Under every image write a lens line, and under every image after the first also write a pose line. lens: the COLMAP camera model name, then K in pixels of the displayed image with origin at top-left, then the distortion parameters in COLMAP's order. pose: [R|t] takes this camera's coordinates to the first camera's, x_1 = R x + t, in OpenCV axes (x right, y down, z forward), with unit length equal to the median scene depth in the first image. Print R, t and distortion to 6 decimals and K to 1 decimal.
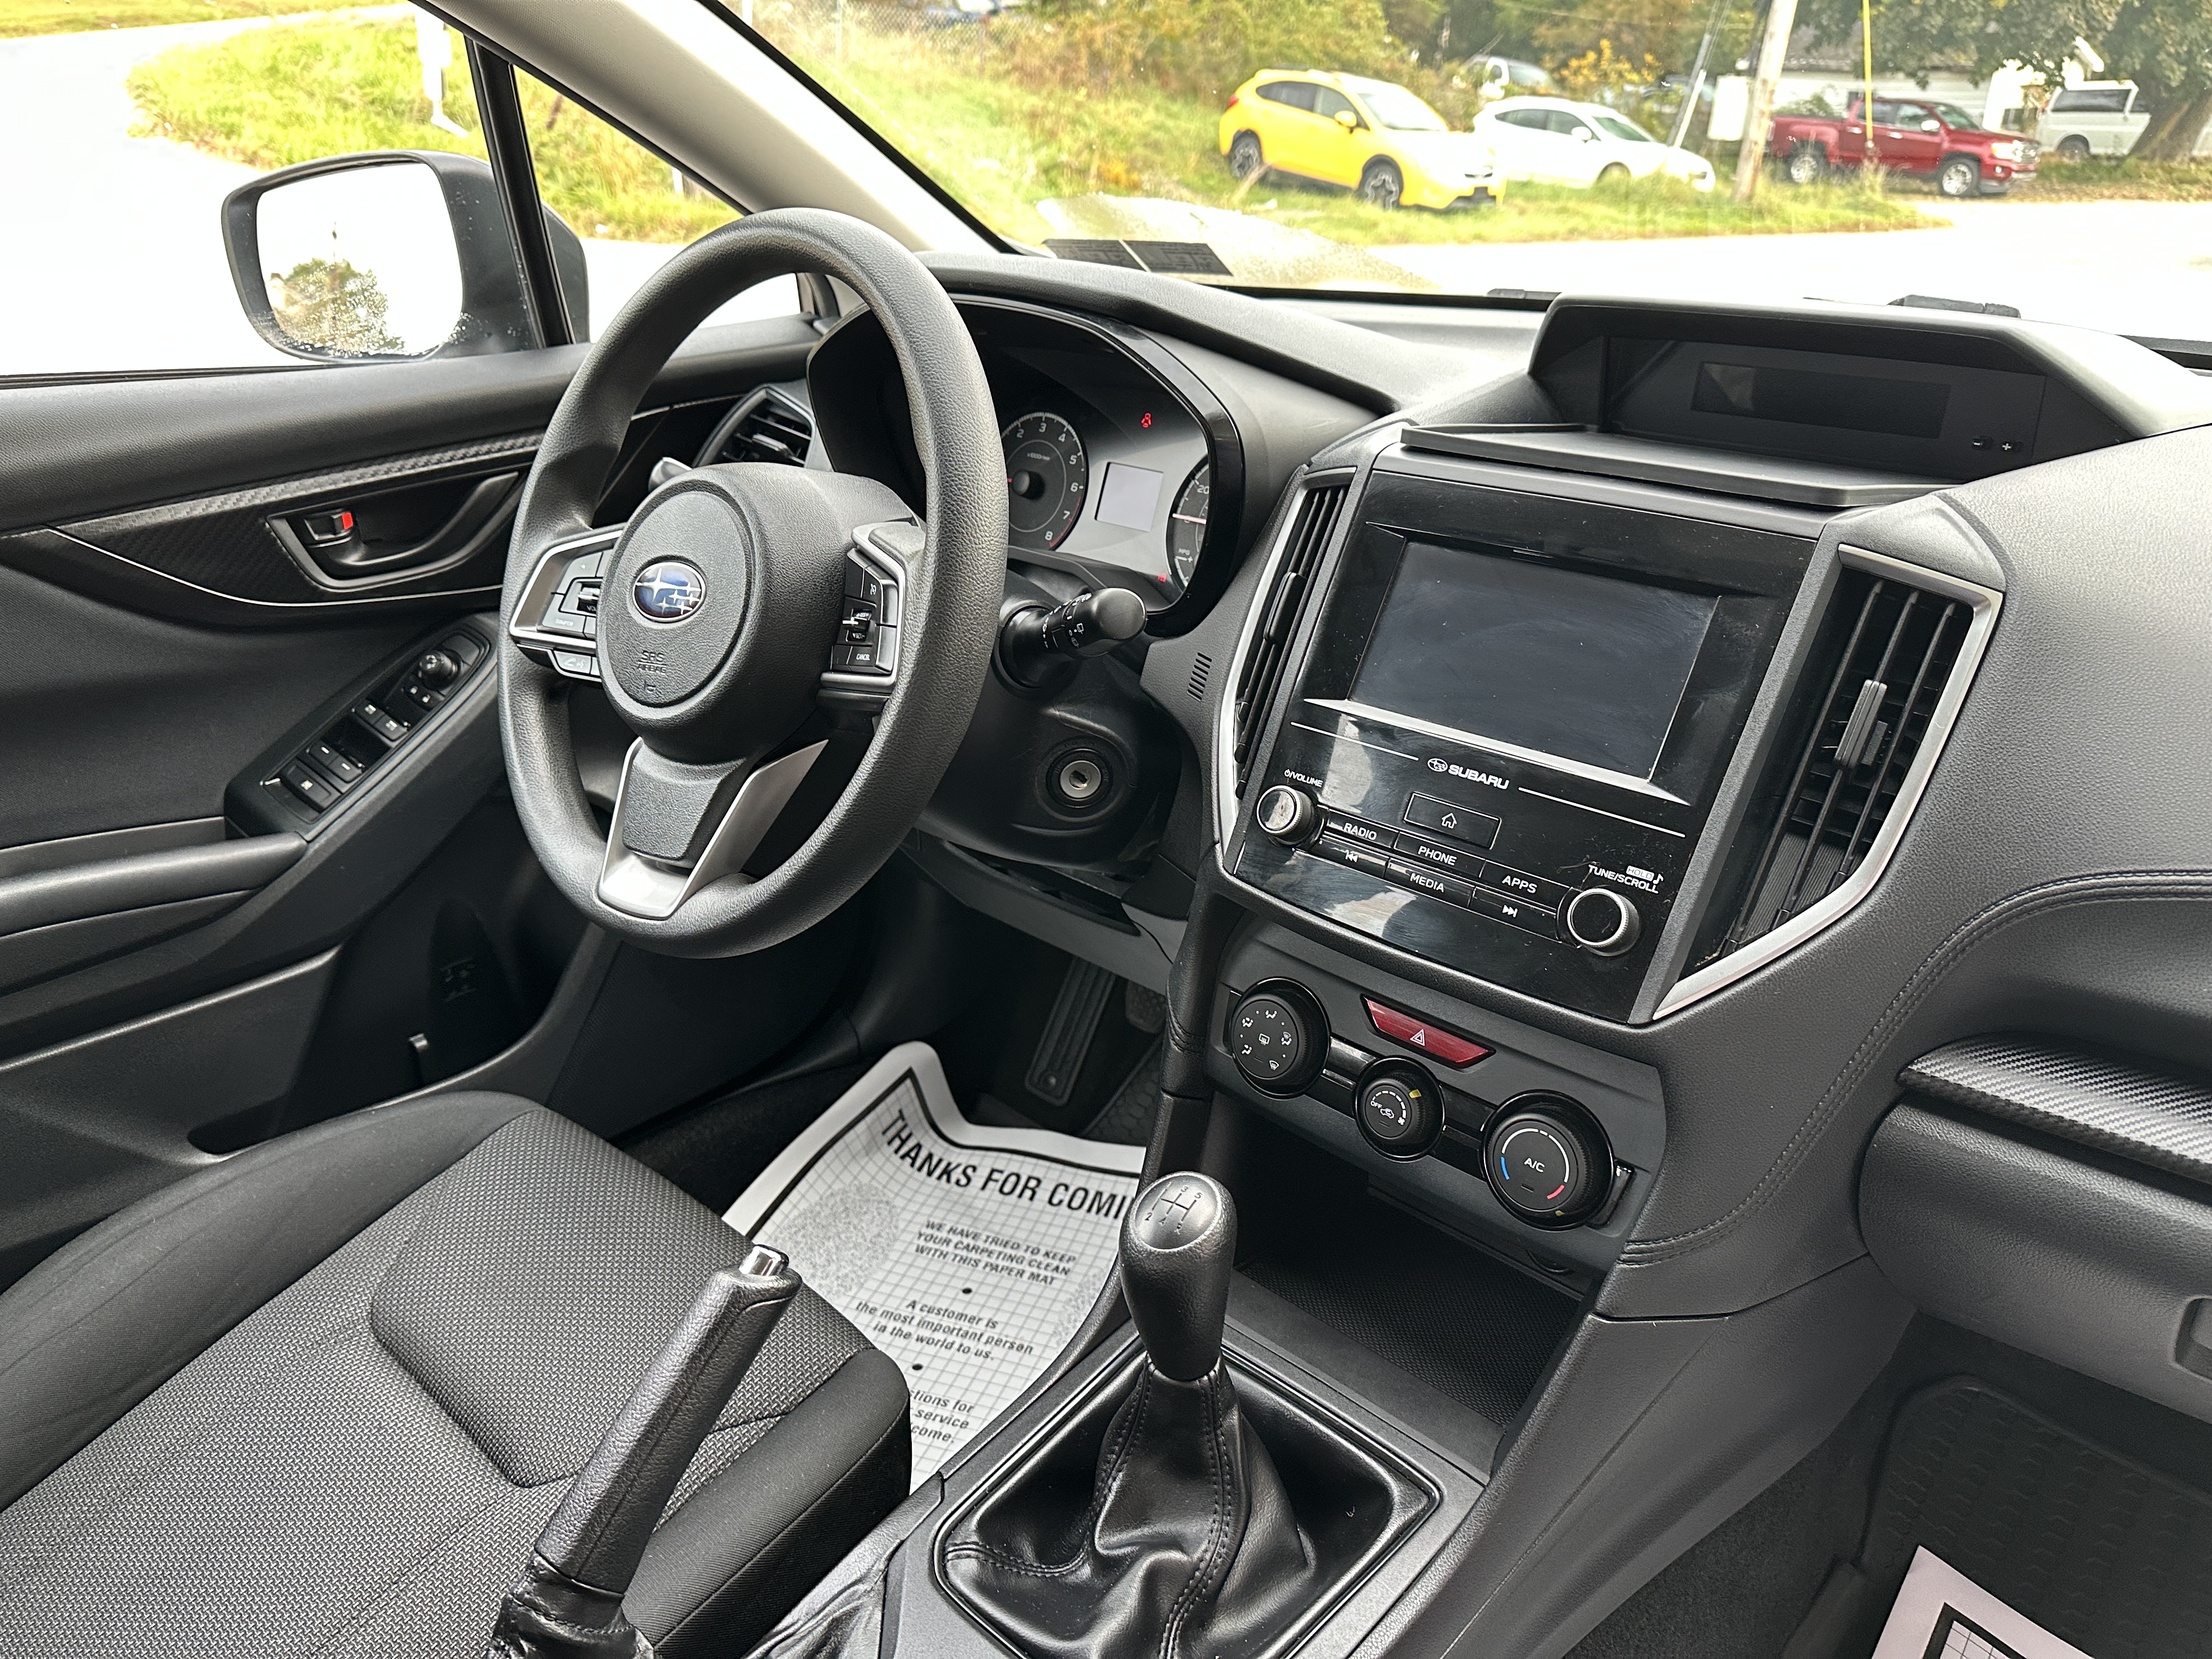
lens RADIAL K [[1560.4, 0, 1103.4], [0, 1560.4, 841.5], [0, 0, 1]] dist [0.048935, -0.060892]
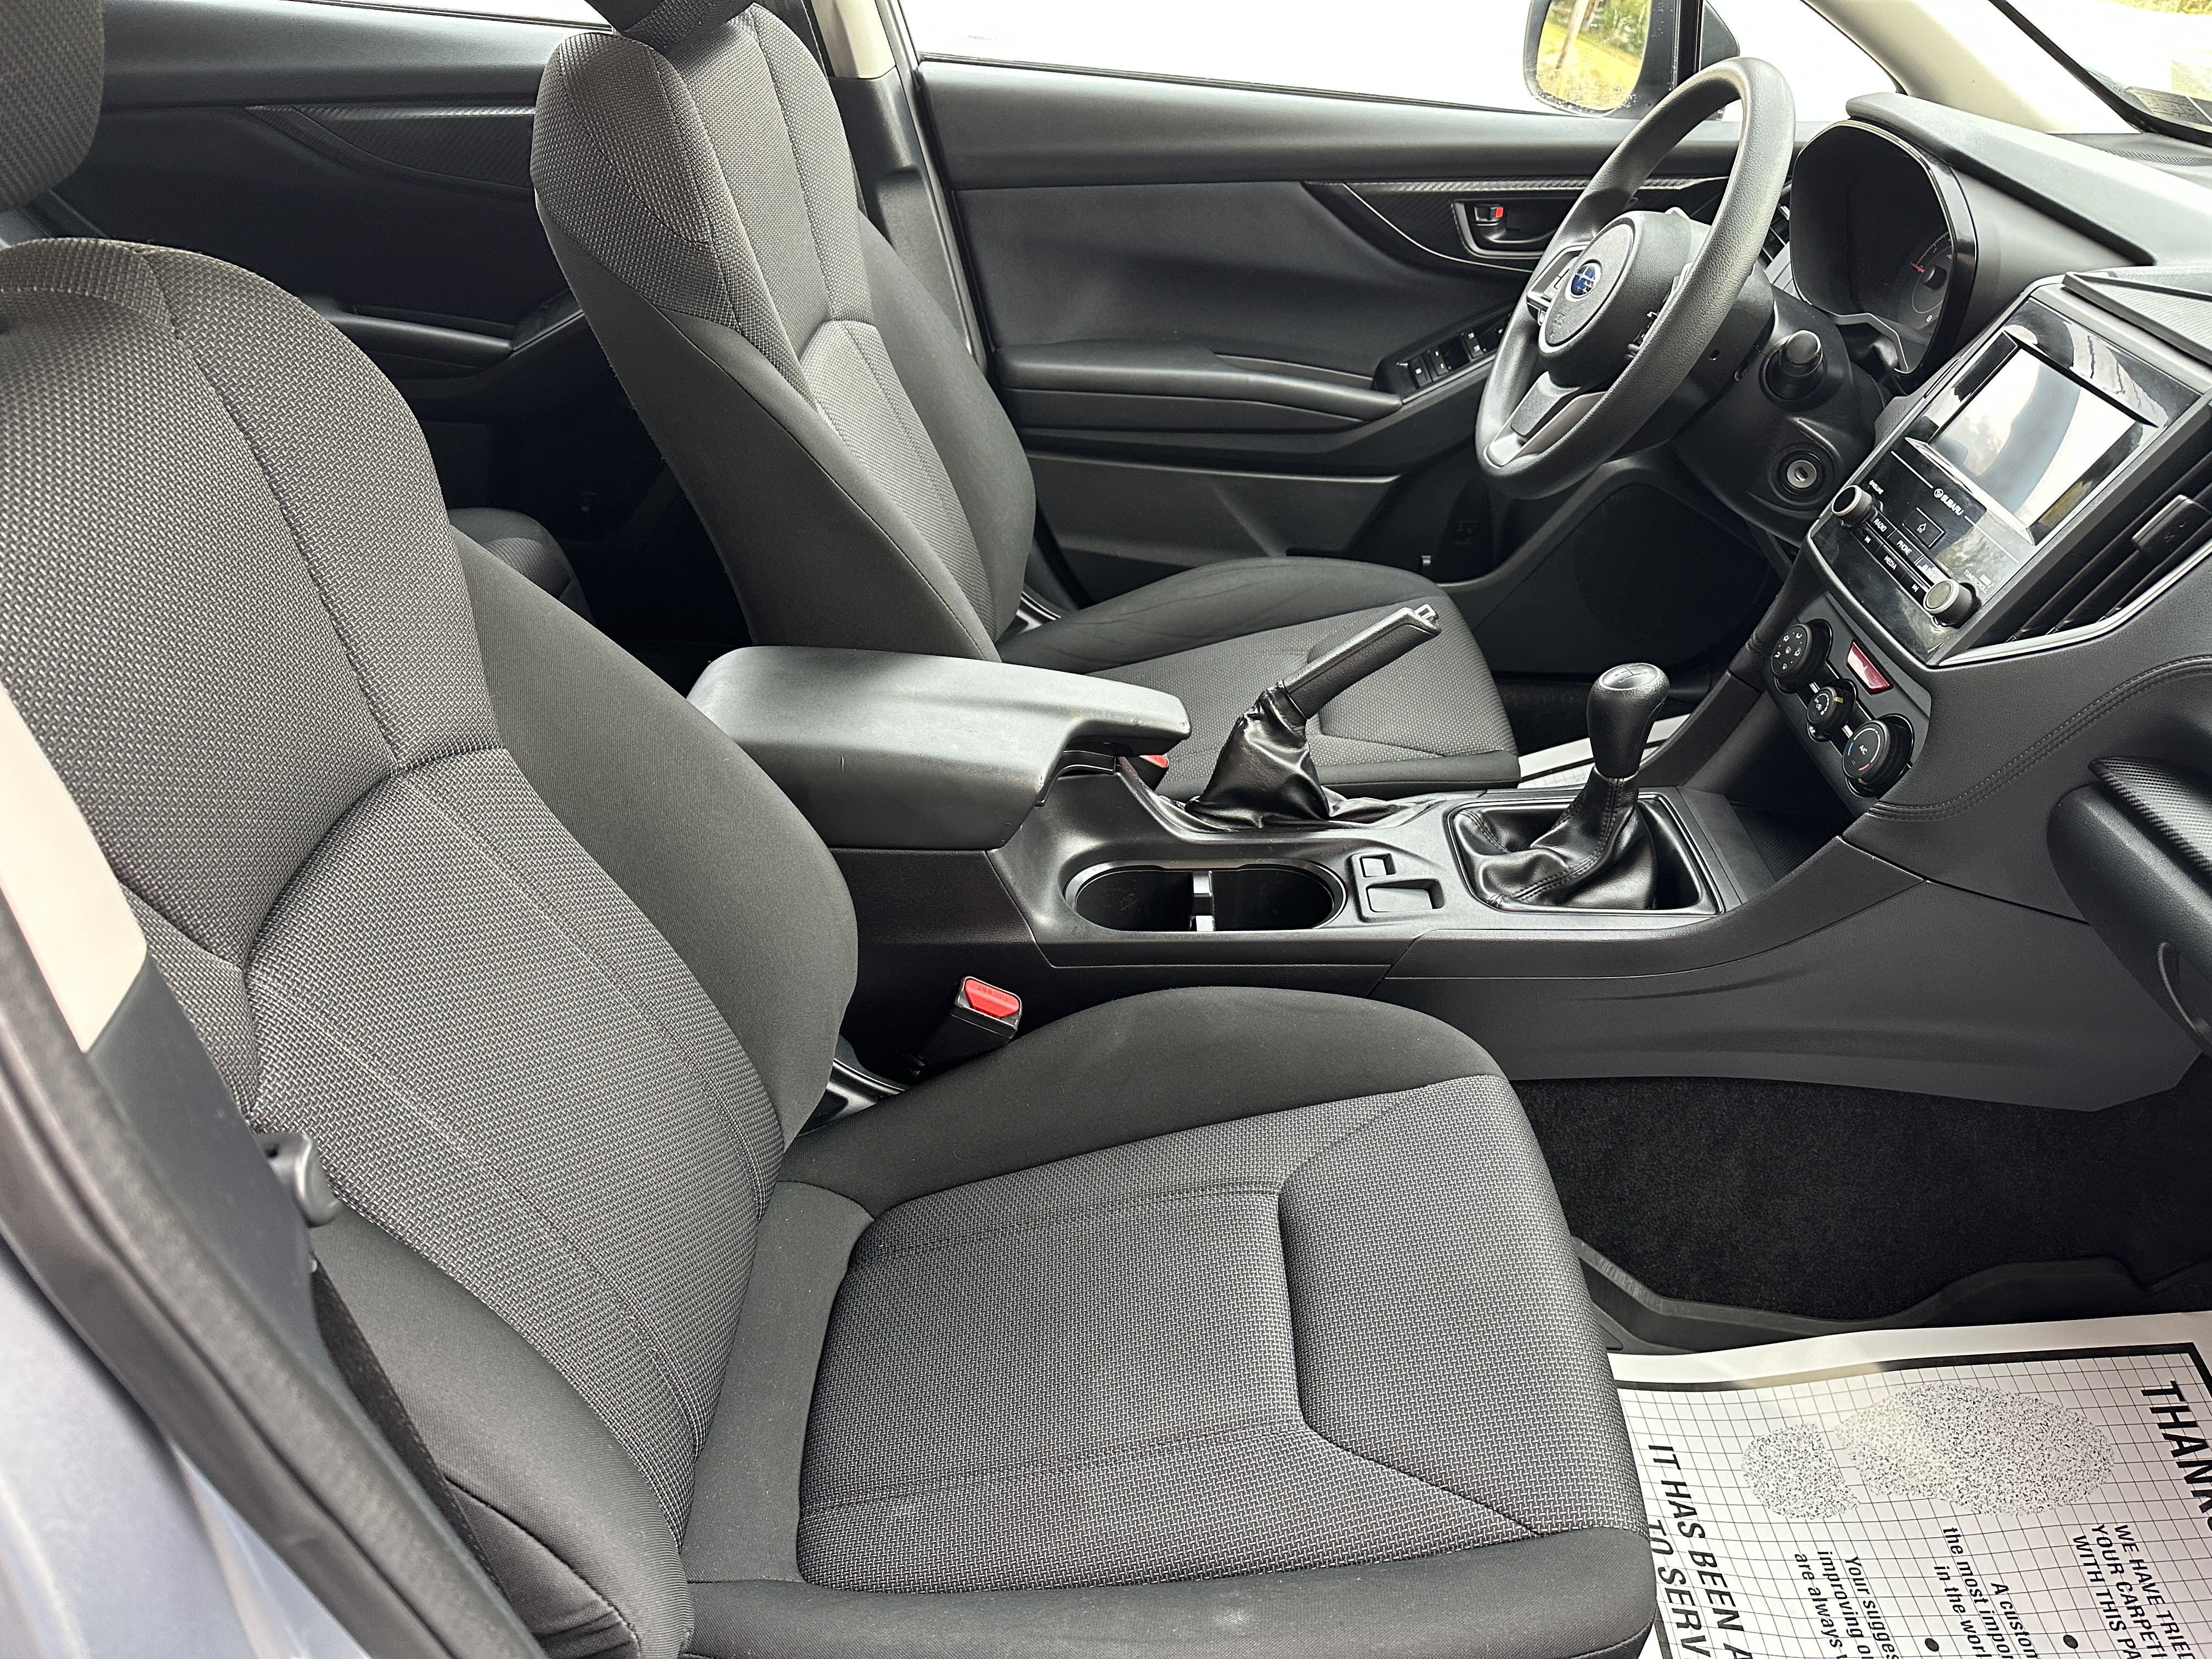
lens RADIAL K [[1560.4, 0, 1090.8], [0, 1560.4, 827.3], [0, 0, 1]] dist [0.048935, -0.060892]
pose [[0.658631, 0.428802, -0.618332, 0.511719], [-0.338221, 0.902756, 0.265780, 0.078478], [0.672169, 0.034082, 0.739613, -0.452493]]
